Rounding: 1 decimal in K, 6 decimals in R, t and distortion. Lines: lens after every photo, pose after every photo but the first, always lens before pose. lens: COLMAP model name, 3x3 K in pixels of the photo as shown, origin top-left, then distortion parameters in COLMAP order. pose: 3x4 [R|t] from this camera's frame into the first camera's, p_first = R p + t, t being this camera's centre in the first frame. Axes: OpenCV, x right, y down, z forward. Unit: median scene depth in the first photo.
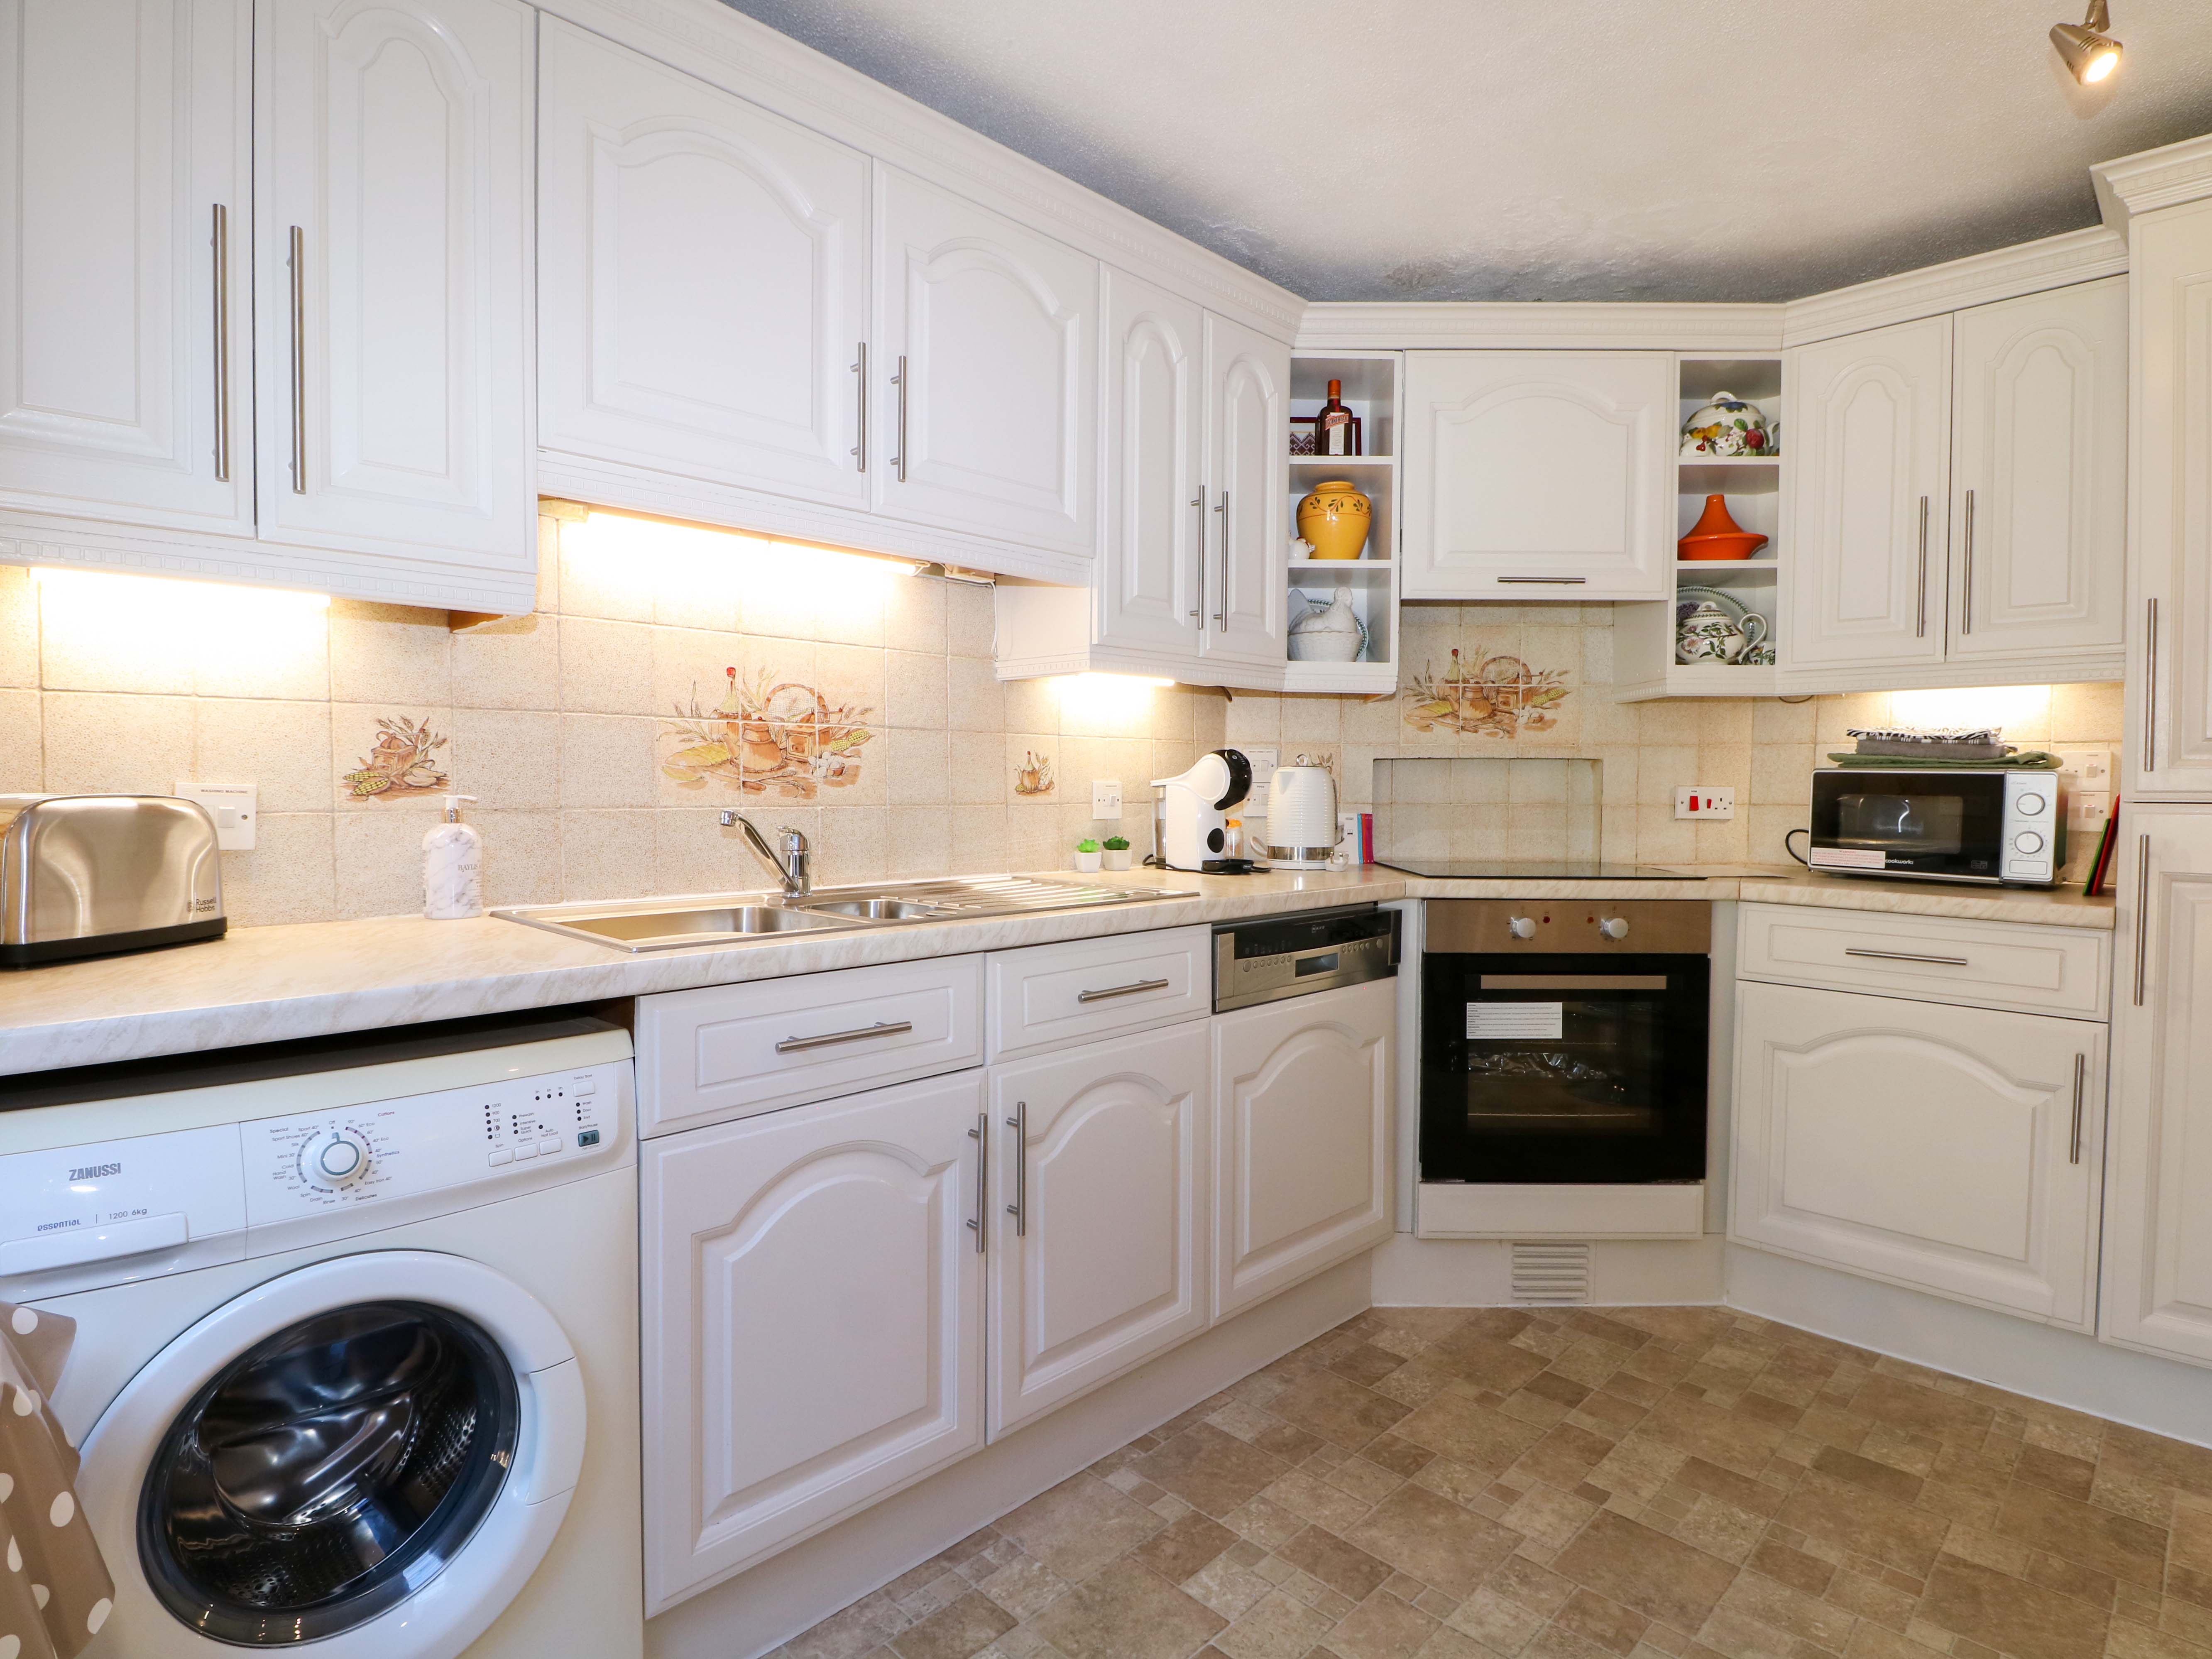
lens RADIAL K [[1165.4, 0, 1135.5], [0, 1165.4, 813.7], [0, 0, 1]] dist [-0.003060, -0.014382]
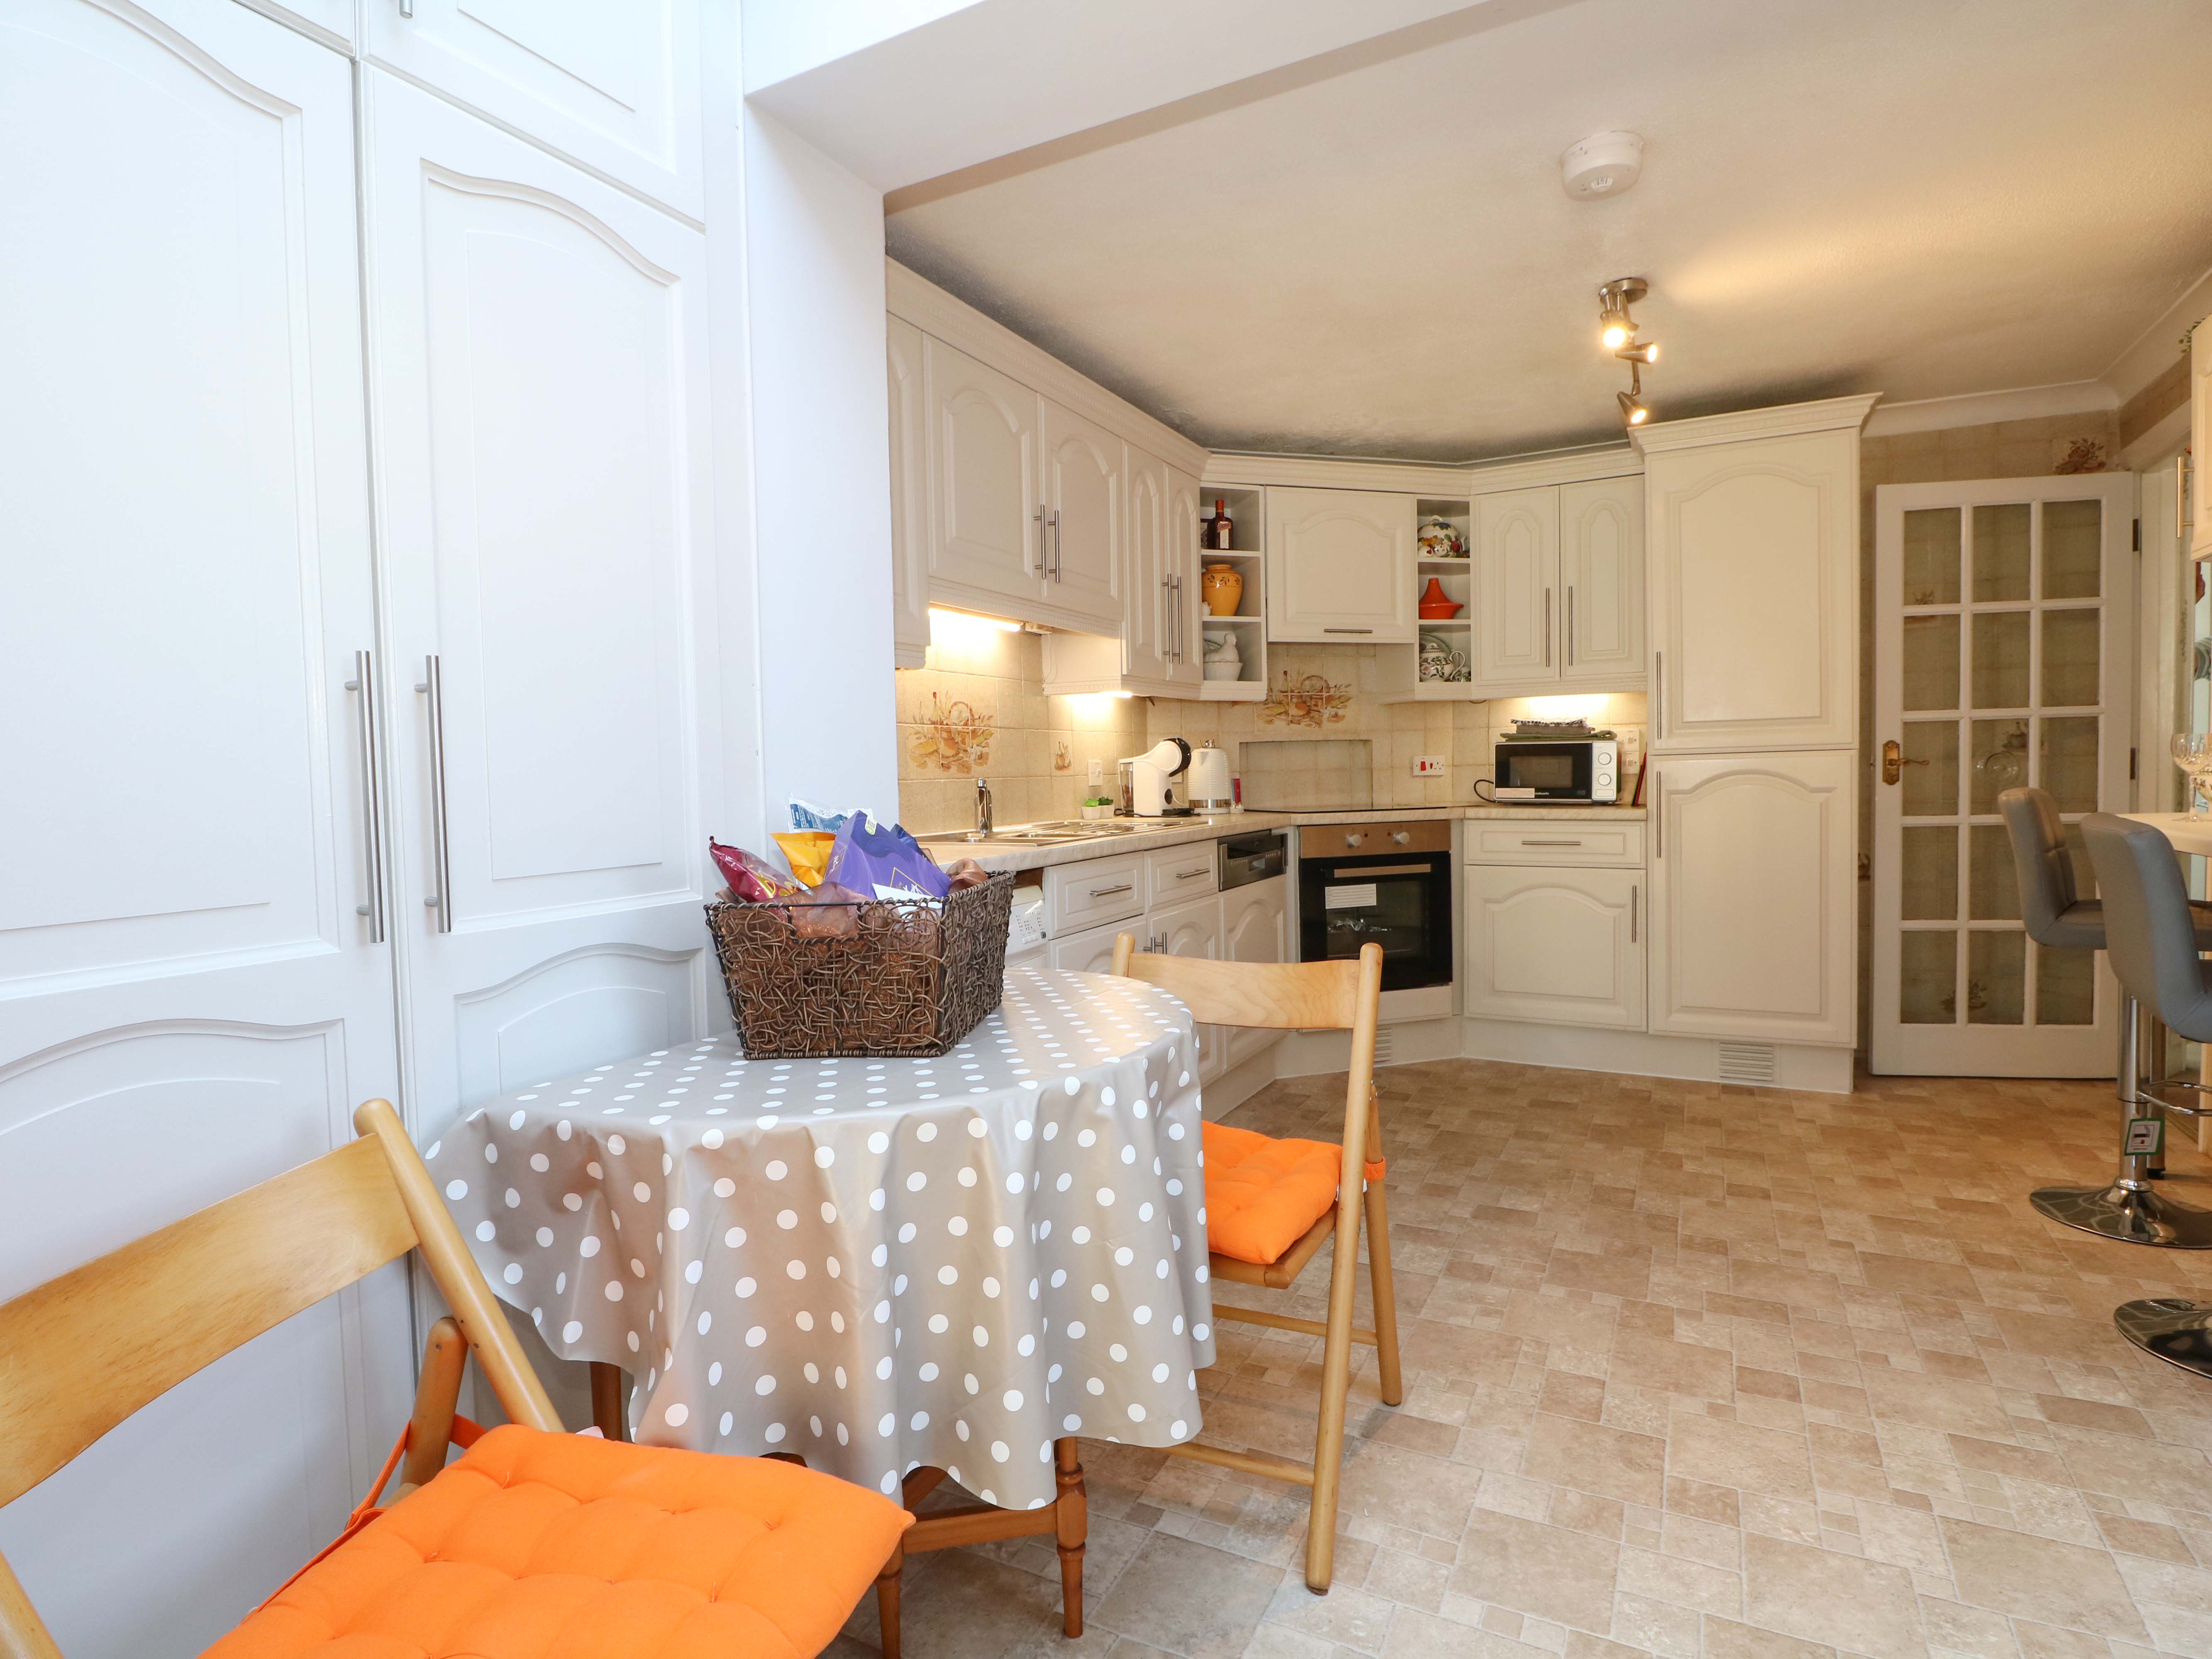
lens RADIAL K [[1171.1, 0, 1106.0], [0, 1171.1, 829.5], [0, 0, 1]] dist [-0.044835, -0.000354]
pose [[0.954710, -0.044064, 0.294257, -0.479975], [0.038631, 0.998959, 0.024257, 0.026099], [-0.295019, -0.011791, 0.955419, -0.479651]]
